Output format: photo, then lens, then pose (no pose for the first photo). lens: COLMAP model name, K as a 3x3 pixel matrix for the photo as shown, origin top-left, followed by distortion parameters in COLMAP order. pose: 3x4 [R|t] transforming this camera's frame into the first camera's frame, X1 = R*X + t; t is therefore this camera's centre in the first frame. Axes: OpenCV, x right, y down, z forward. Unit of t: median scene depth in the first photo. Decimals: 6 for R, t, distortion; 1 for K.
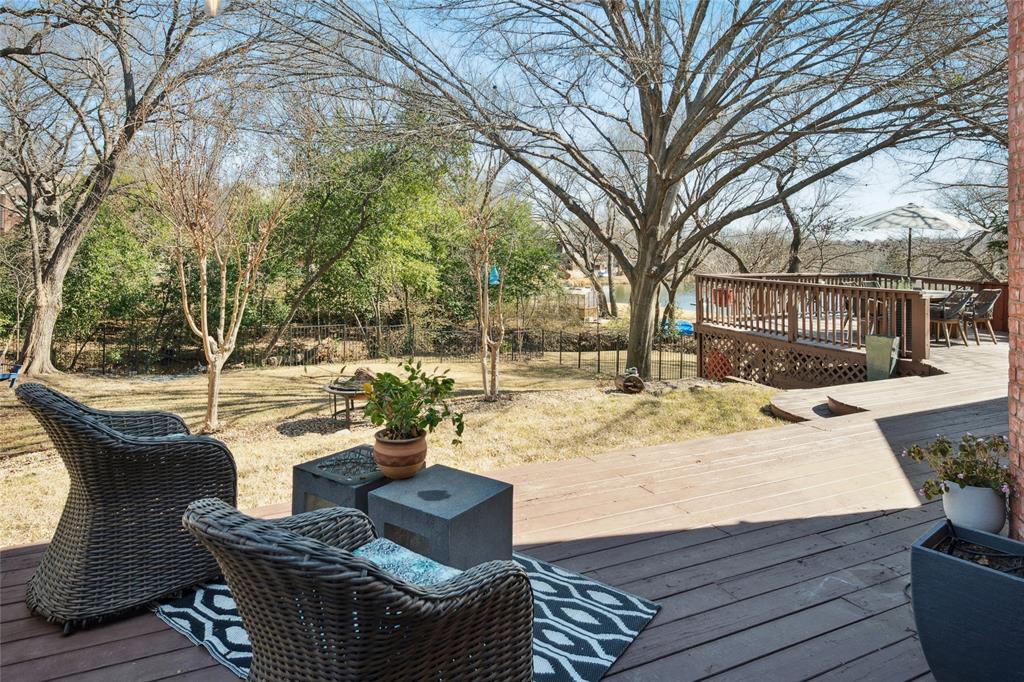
lens RADIAL K [[582.3, 0, 512.0], [0, 582.3, 341.0], [0, 0, 1]] dist [-0.032848, 0.000553]
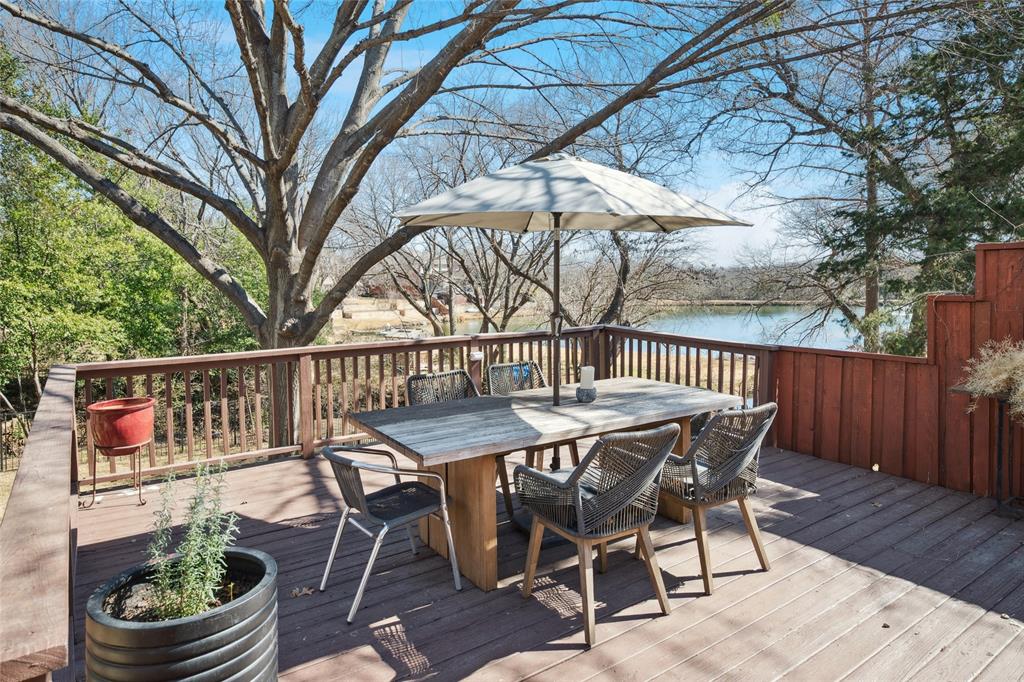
lens RADIAL K [[582.3, 0, 512.0], [0, 582.3, 341.0], [0, 0, 1]] dist [-0.032848, 0.000553]
pose [[0.985685, -0.037803, 0.164306, 0.359377], [0.046253, 0.997780, -0.047914, -0.068945], [-0.162130, 0.054828, 0.985245, 0.401873]]
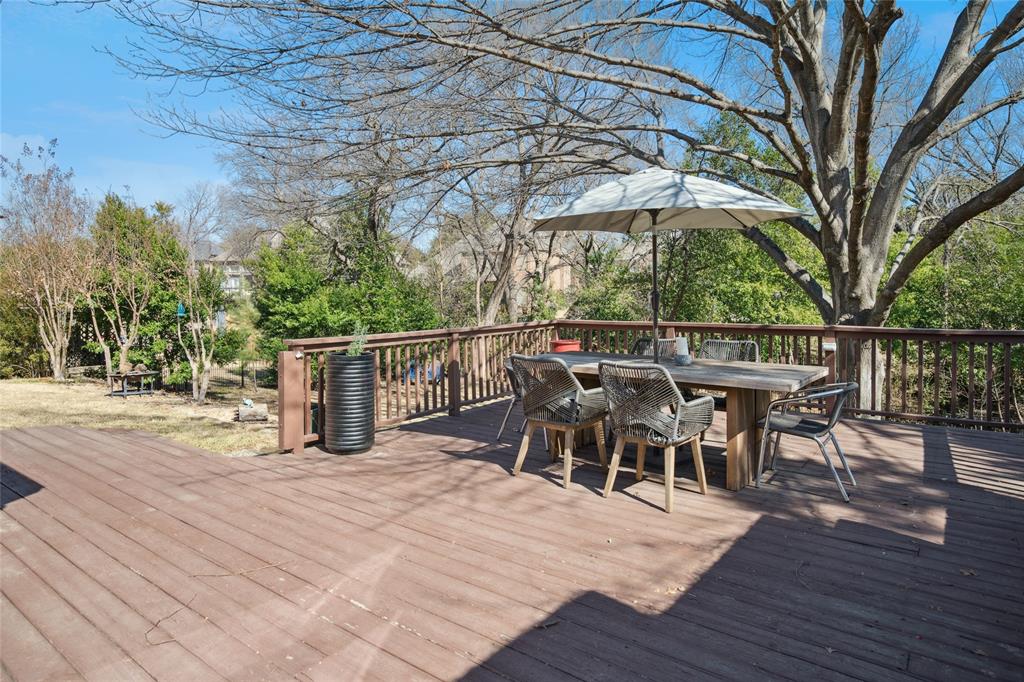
lens RADIAL K [[574.7, 0, 512.0], [0, 574.7, 341.0], [0, 0, 1]] dist [-0.000139, -0.000015]
pose [[0.496729, 0.053989, -0.866225, 0.575545], [-0.118062, 0.992989, -0.005812, -0.057932], [0.859838, 0.105156, 0.499620, 0.409601]]
